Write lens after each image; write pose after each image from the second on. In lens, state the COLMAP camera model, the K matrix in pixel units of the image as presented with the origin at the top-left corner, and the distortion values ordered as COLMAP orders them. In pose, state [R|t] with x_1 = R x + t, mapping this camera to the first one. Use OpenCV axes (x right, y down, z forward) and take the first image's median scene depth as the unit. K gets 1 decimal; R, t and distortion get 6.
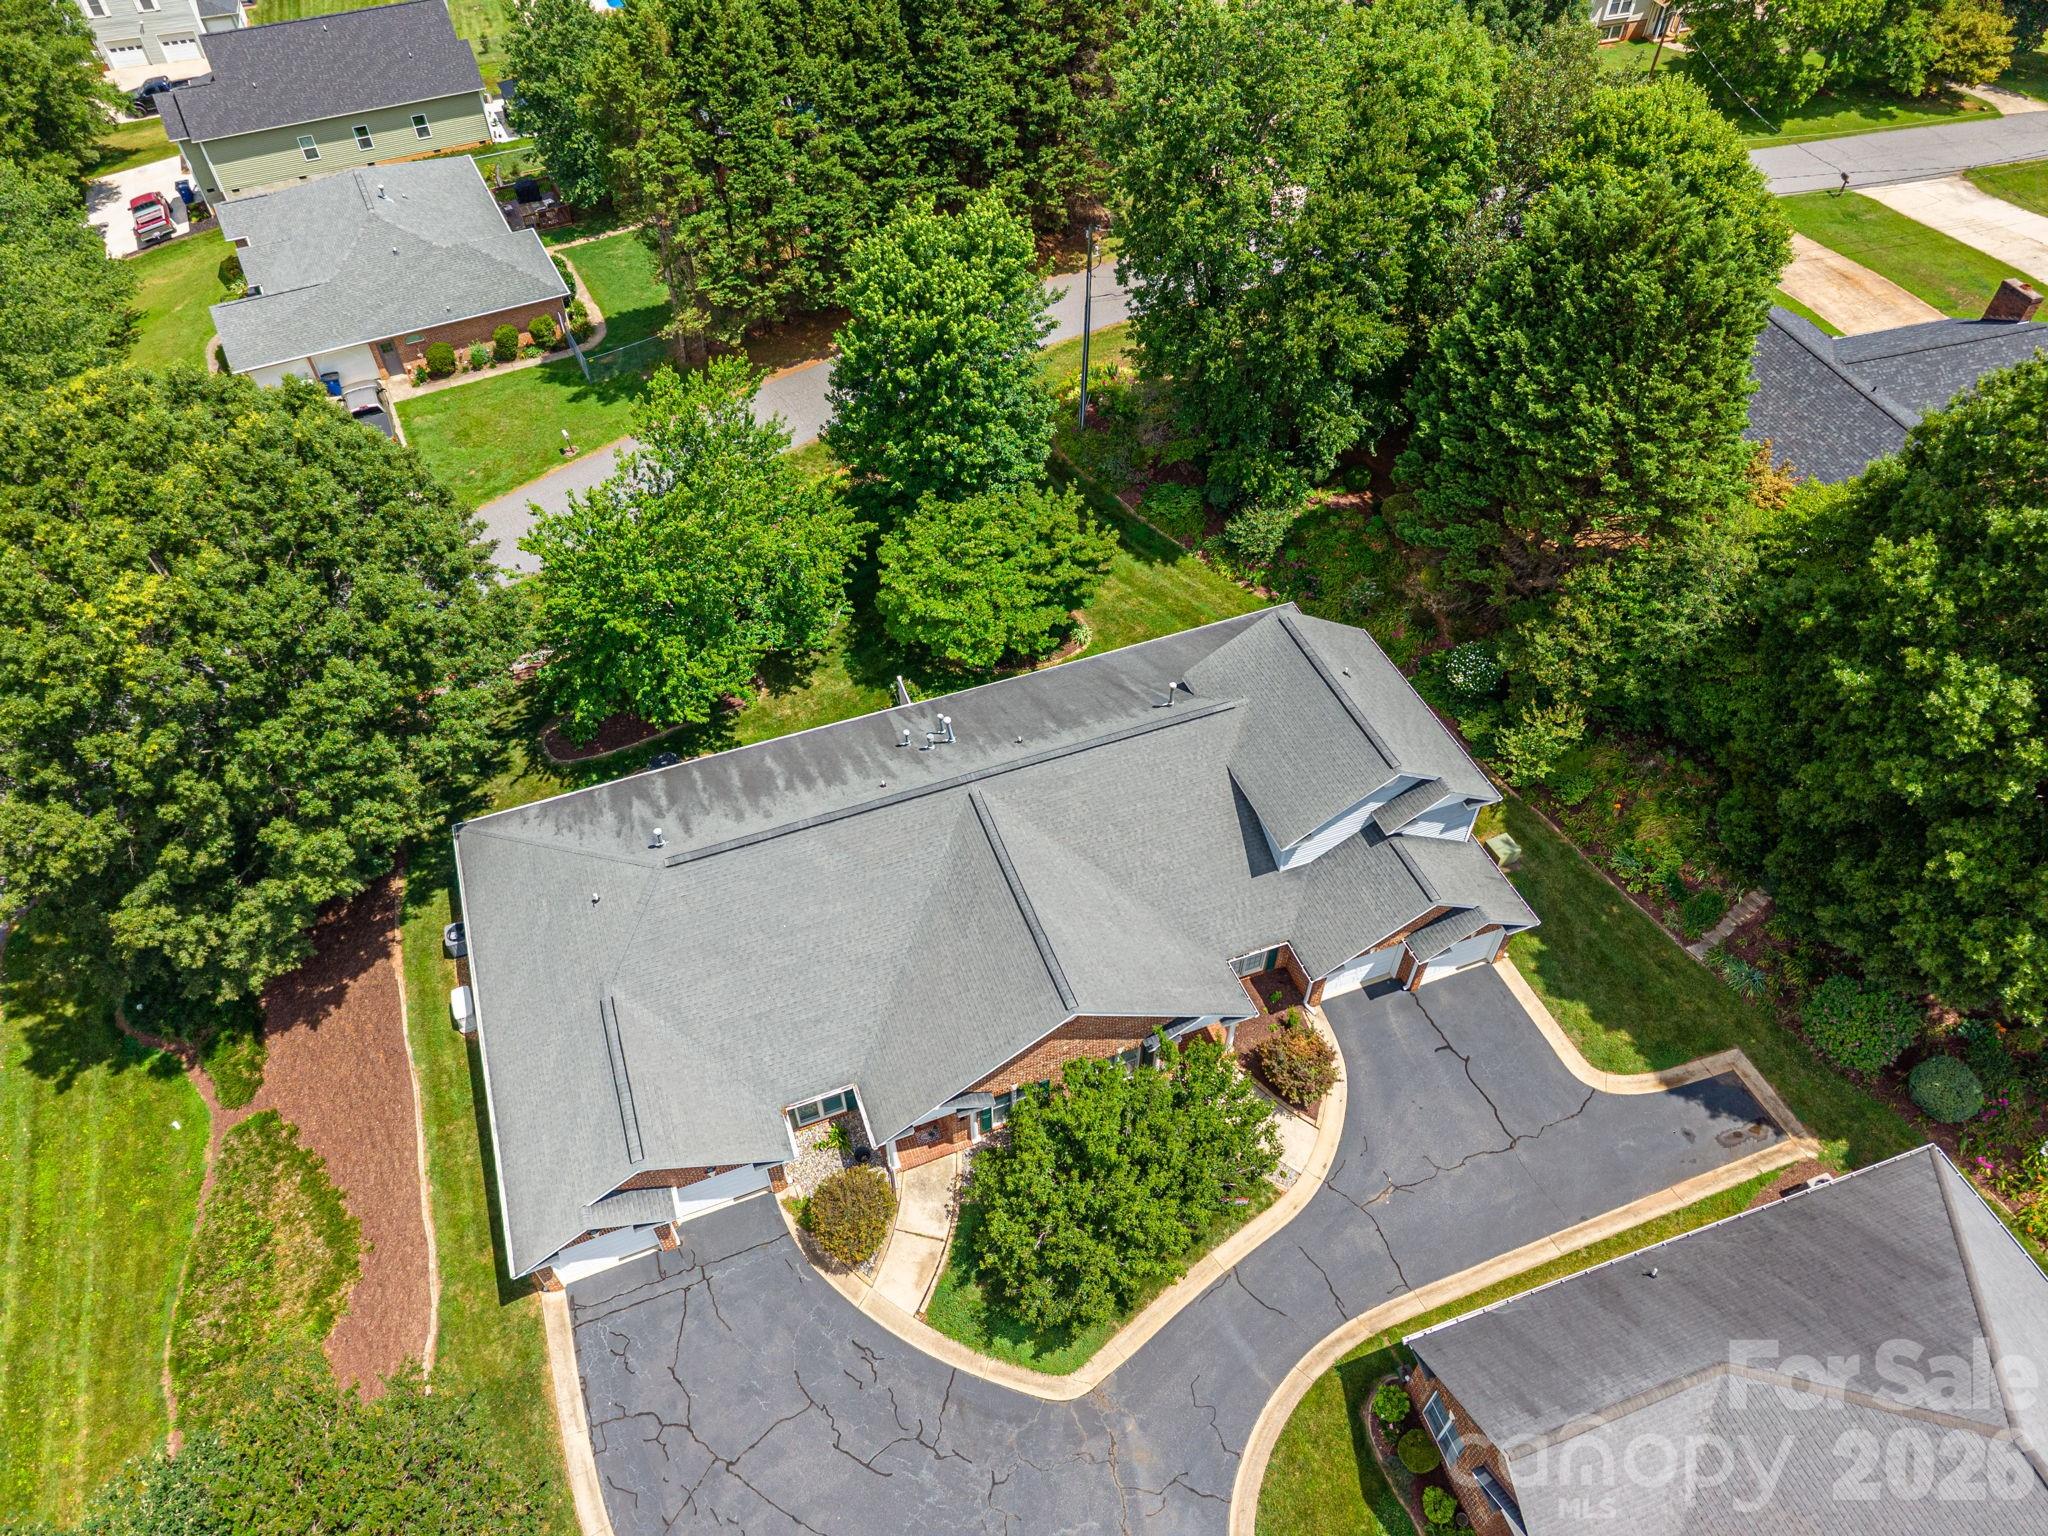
lens RADIAL K [[1395.1, 0, 1024.0], [0, 1395.1, 768.0], [0, 0, 1]] dist [0.069711, -0.086598]
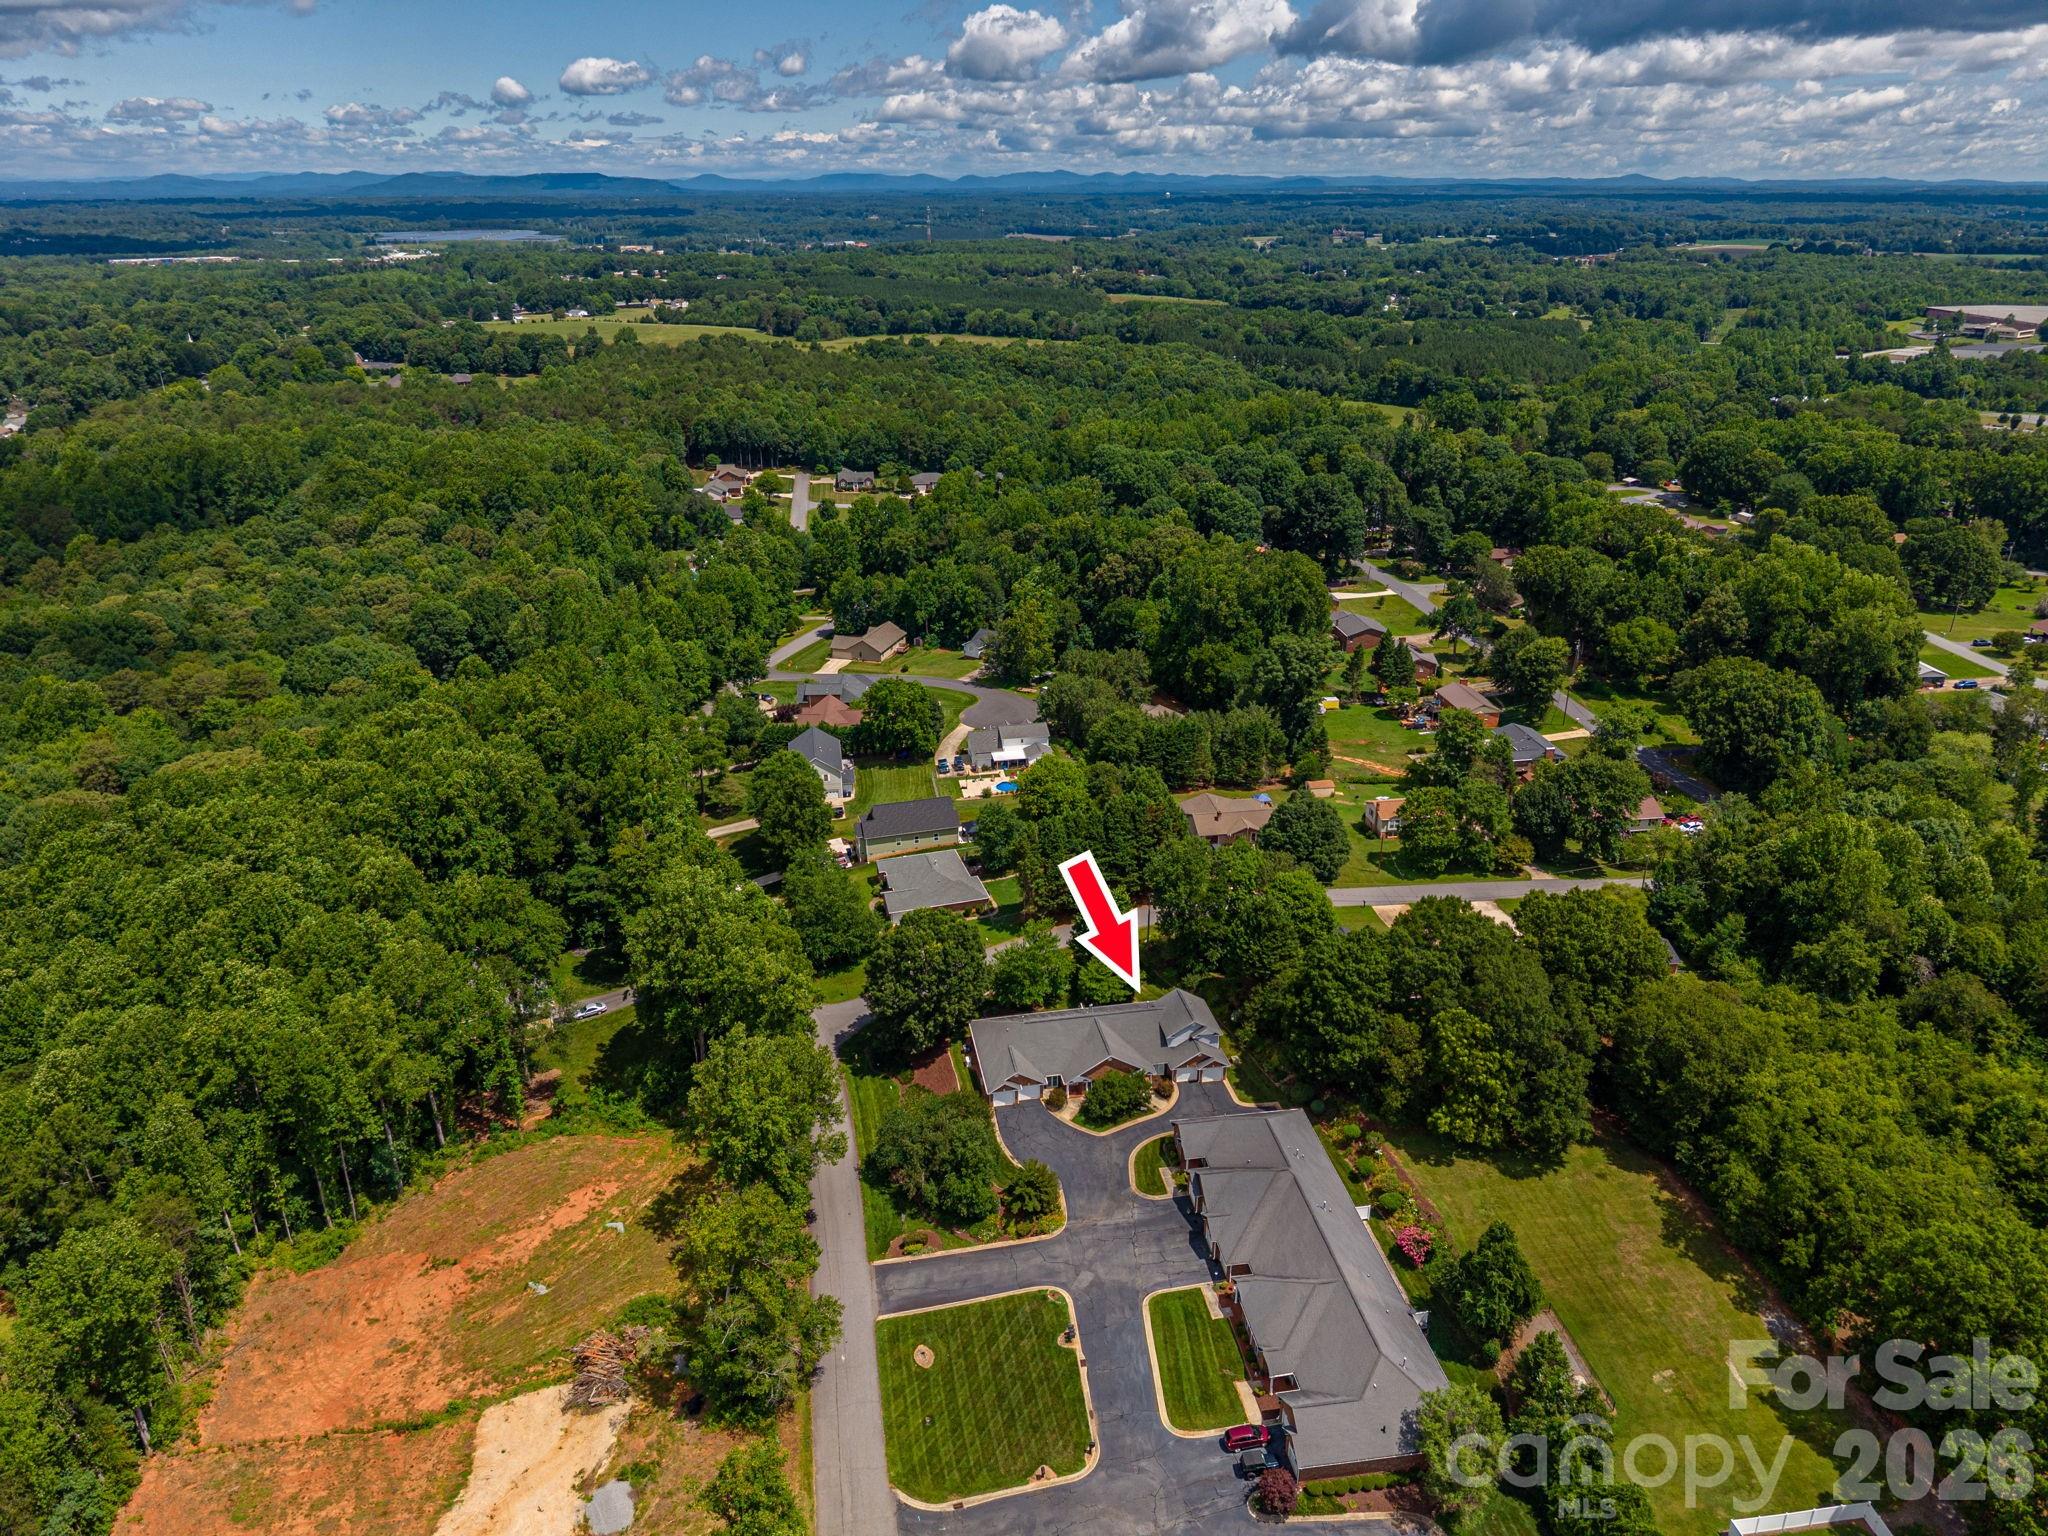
lens RADIAL K [[1368.7, 0, 1016.7], [0, 1368.7, 769.7], [0, 0, 1]] dist [0.019701, -0.023312]
pose [[0.983778, 0.068522, -0.165787, 0.325998], [-0.130873, 0.906218, -0.402047, 0.923440], [0.122690, 0.417222, 0.900485, -2.751899]]
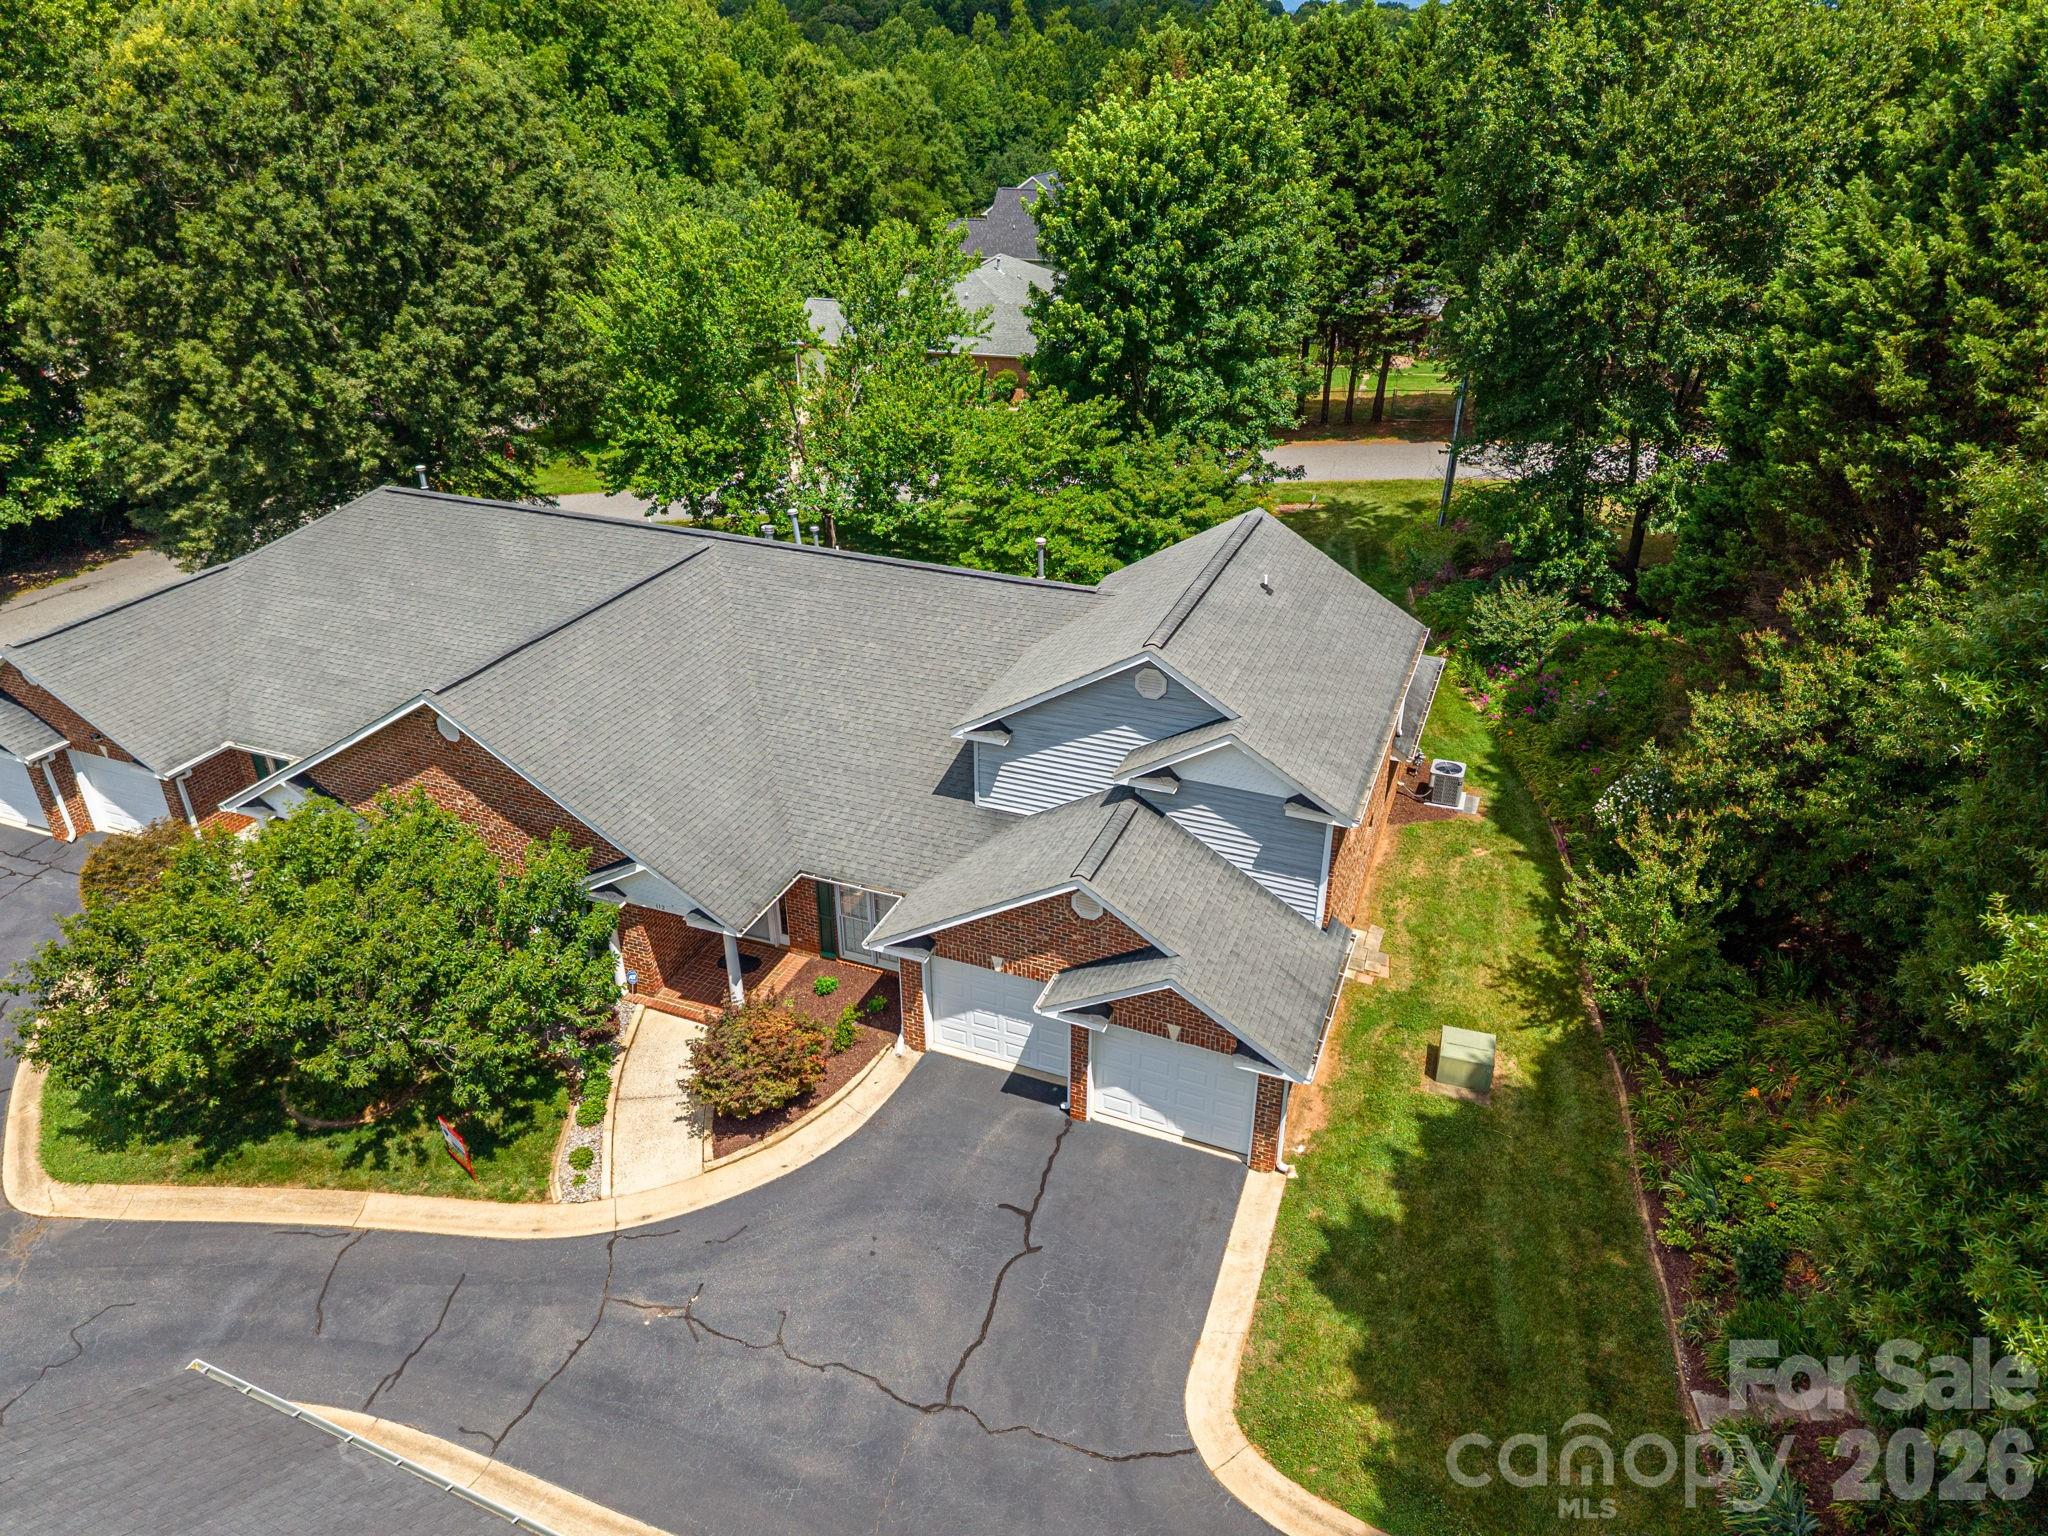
lens RADIAL K [[1368.7, 0, 1016.7], [0, 1368.7, 769.7], [0, 0, 1]] dist [0.019701, -0.023312]
pose [[0.733738, 0.321609, -0.598495, 0.492926], [-0.499734, 0.852254, -0.154689, 0.130118], [0.460320, 0.412589, 0.786050, 0.510550]]
